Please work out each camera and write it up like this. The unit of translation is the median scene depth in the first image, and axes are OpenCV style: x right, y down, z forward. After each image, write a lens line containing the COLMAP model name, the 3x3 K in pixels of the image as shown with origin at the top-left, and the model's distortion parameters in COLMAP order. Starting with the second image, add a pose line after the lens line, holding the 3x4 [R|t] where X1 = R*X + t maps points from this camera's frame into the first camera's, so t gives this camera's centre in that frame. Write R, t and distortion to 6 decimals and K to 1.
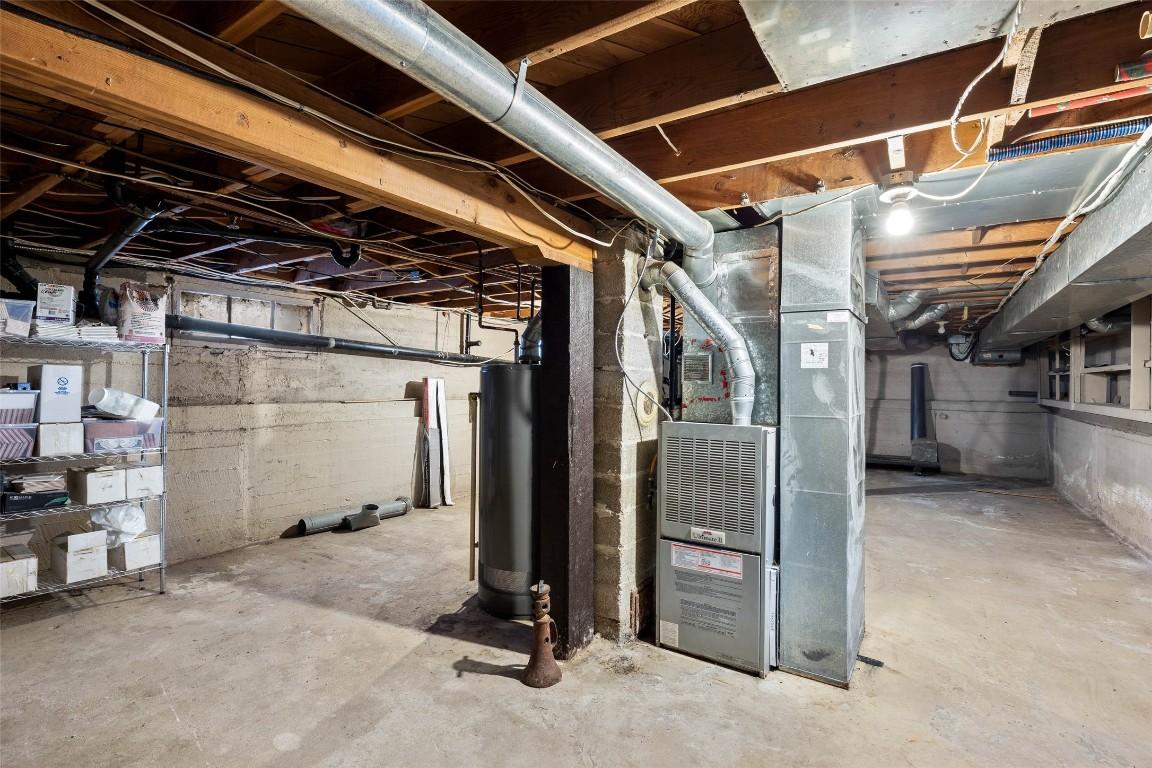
lens RADIAL K [[540.6, 0, 578.4], [0, 540.6, 385.3], [0, 0, 1]] dist [-0.010631, -0.001060]
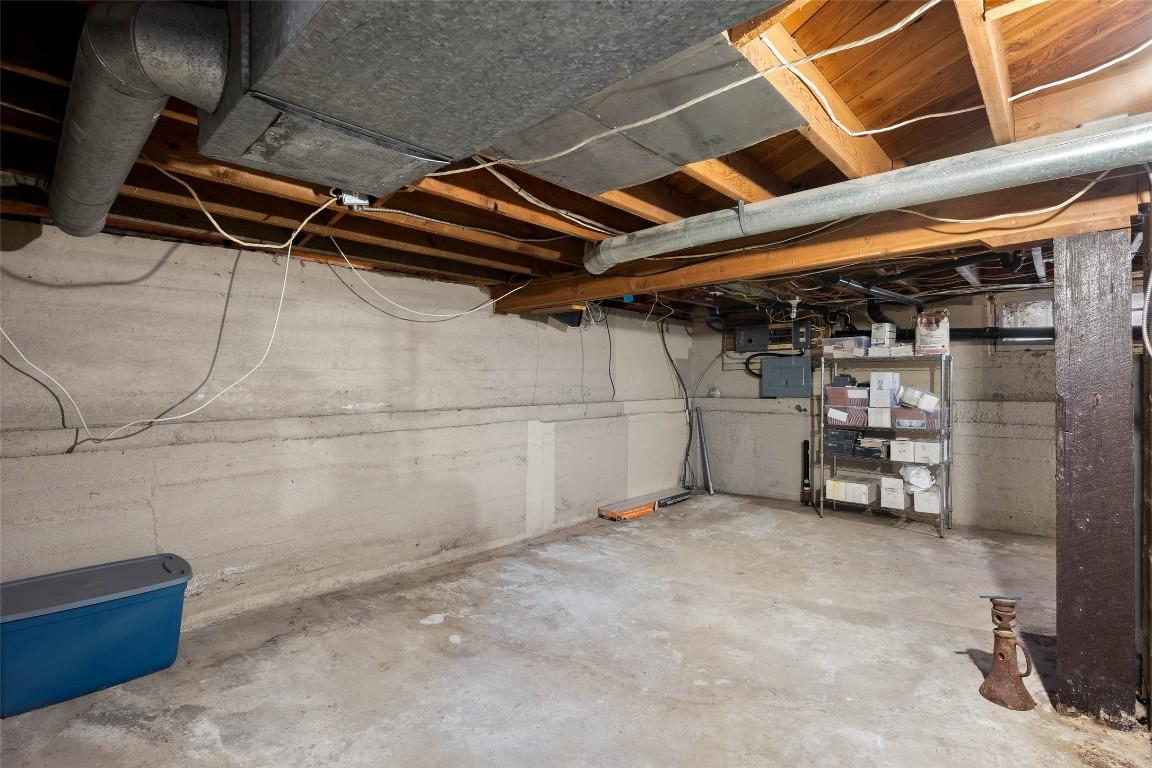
lens RADIAL K [[540.6, 0, 576.6], [0, 540.6, 383.6], [0, 0, 1]] dist [-0.010631, -0.001060]
pose [[-0.169481, -0.004627, -0.985523, 0.809027], [0.005152, 0.999971, -0.005580, 0.001140], [0.985520, -0.006023, -0.169452, 0.359289]]
